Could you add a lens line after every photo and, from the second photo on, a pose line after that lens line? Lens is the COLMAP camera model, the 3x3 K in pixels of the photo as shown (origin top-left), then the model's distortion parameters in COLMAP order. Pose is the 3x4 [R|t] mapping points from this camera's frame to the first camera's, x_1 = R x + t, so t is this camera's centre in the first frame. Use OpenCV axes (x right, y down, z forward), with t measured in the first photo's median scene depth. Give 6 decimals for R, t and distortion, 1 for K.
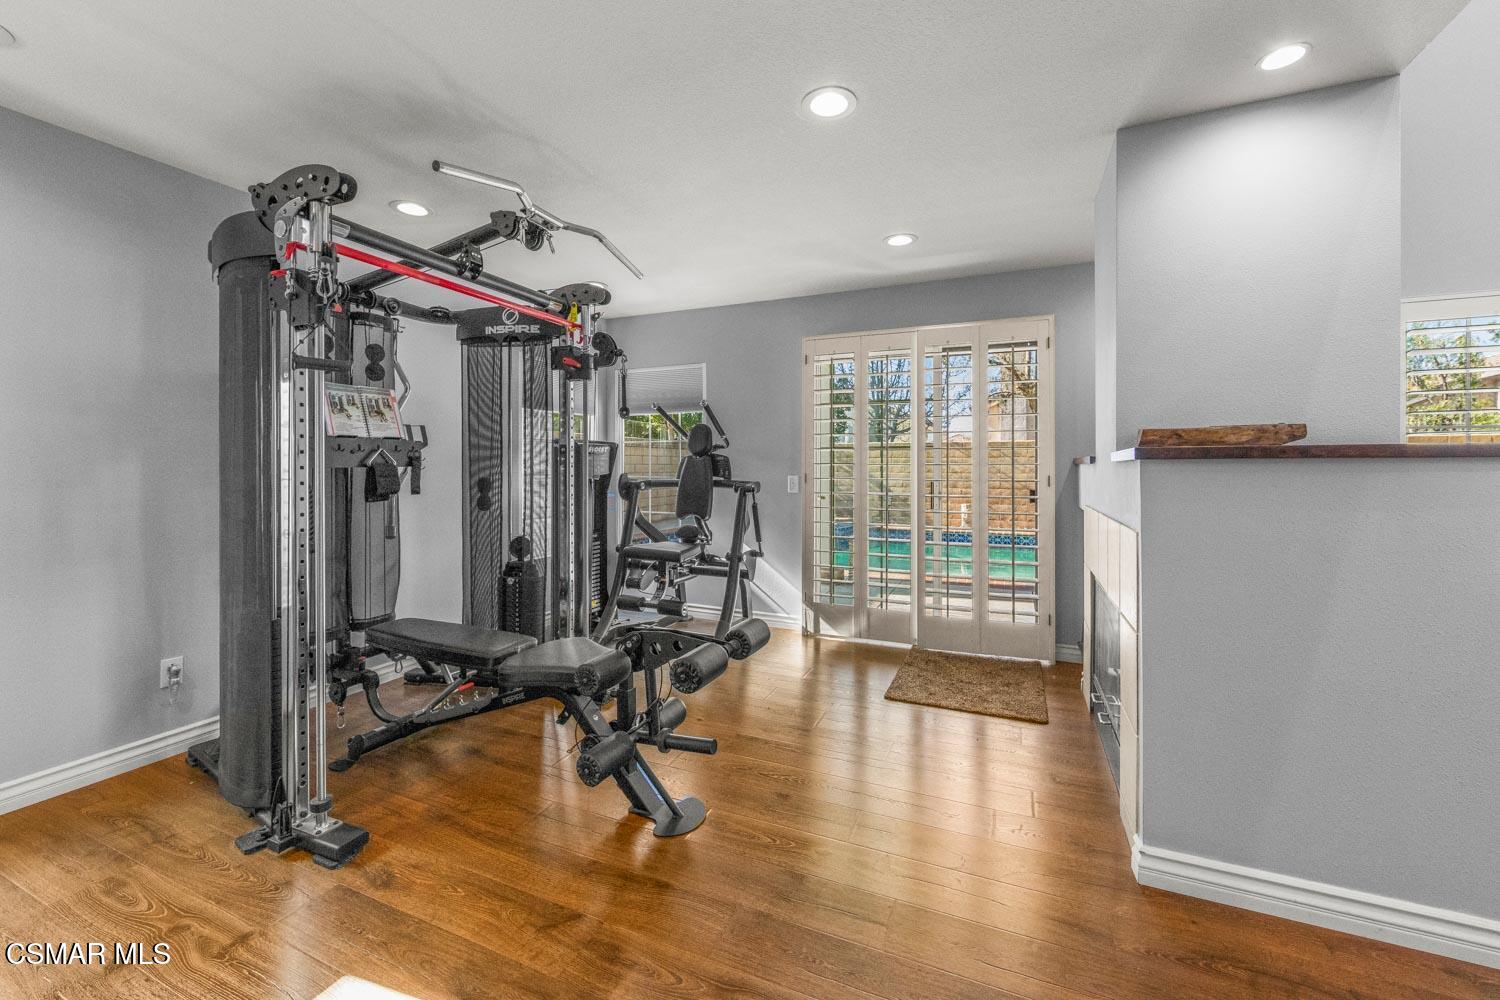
lens RADIAL K [[599.2, 0, 744.1], [0, 599.2, 467.6], [0, 0, 1]] dist [-0.002718, -0.000463]
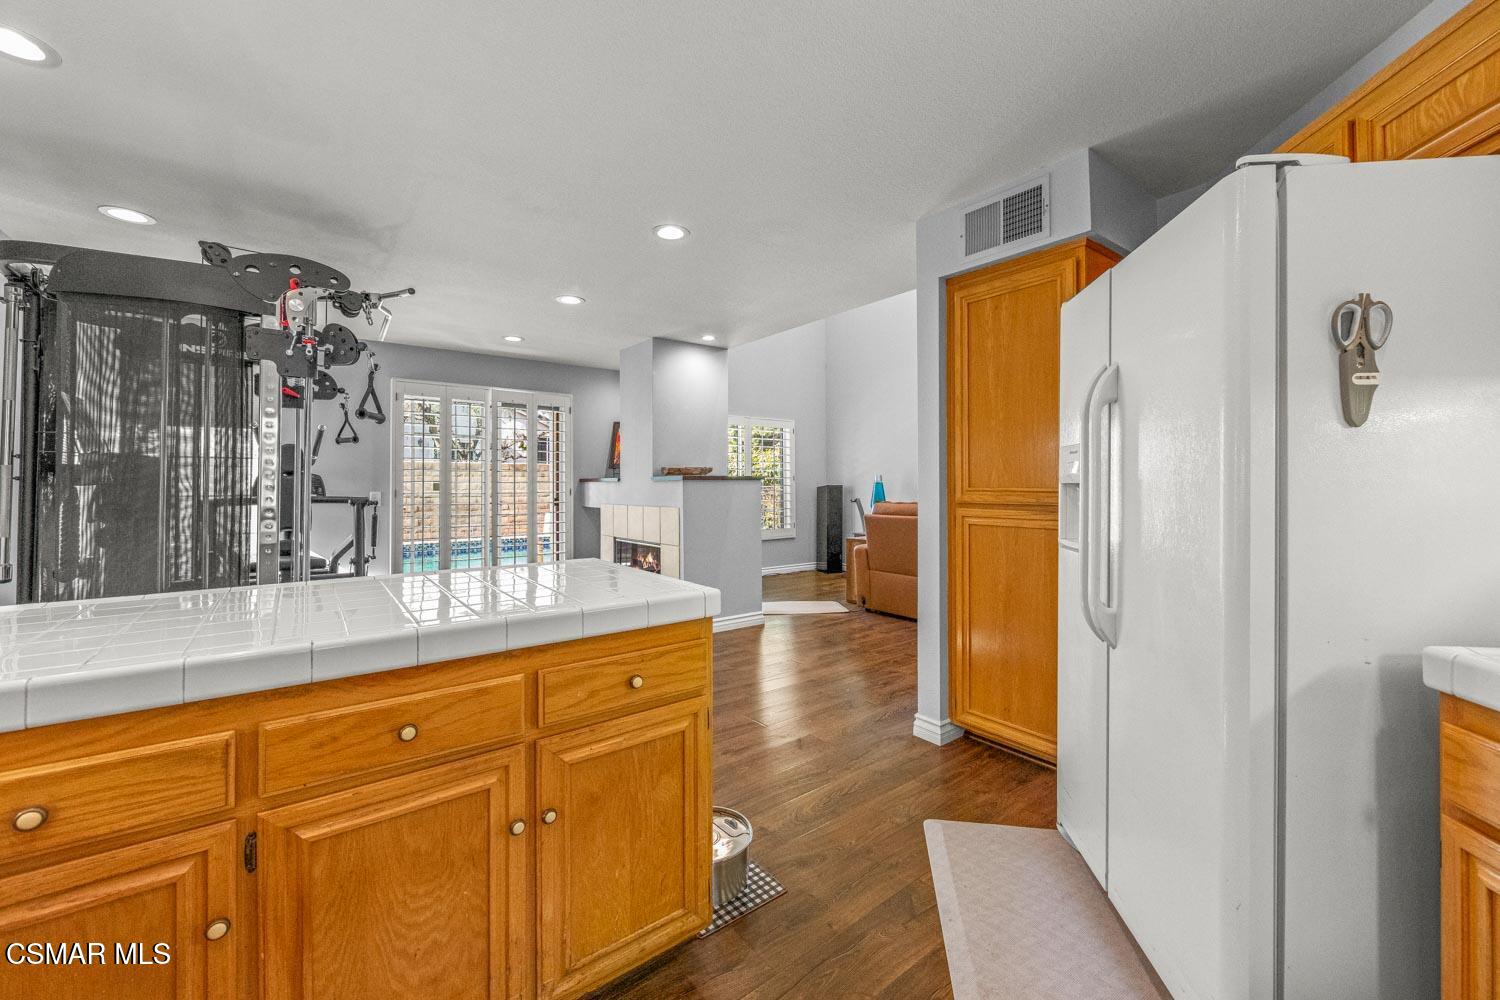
lens RADIAL K [[599.2, 0, 751.7], [0, 599.2, 488.1], [0, 0, 1]] dist [-0.002718, -0.000463]
pose [[0.489451, -0.004846, 0.872017, -1.237370], [0.004123, 0.999986, 0.003242, 0.011131], [-0.872021, 0.002008, 0.489464, -0.473817]]
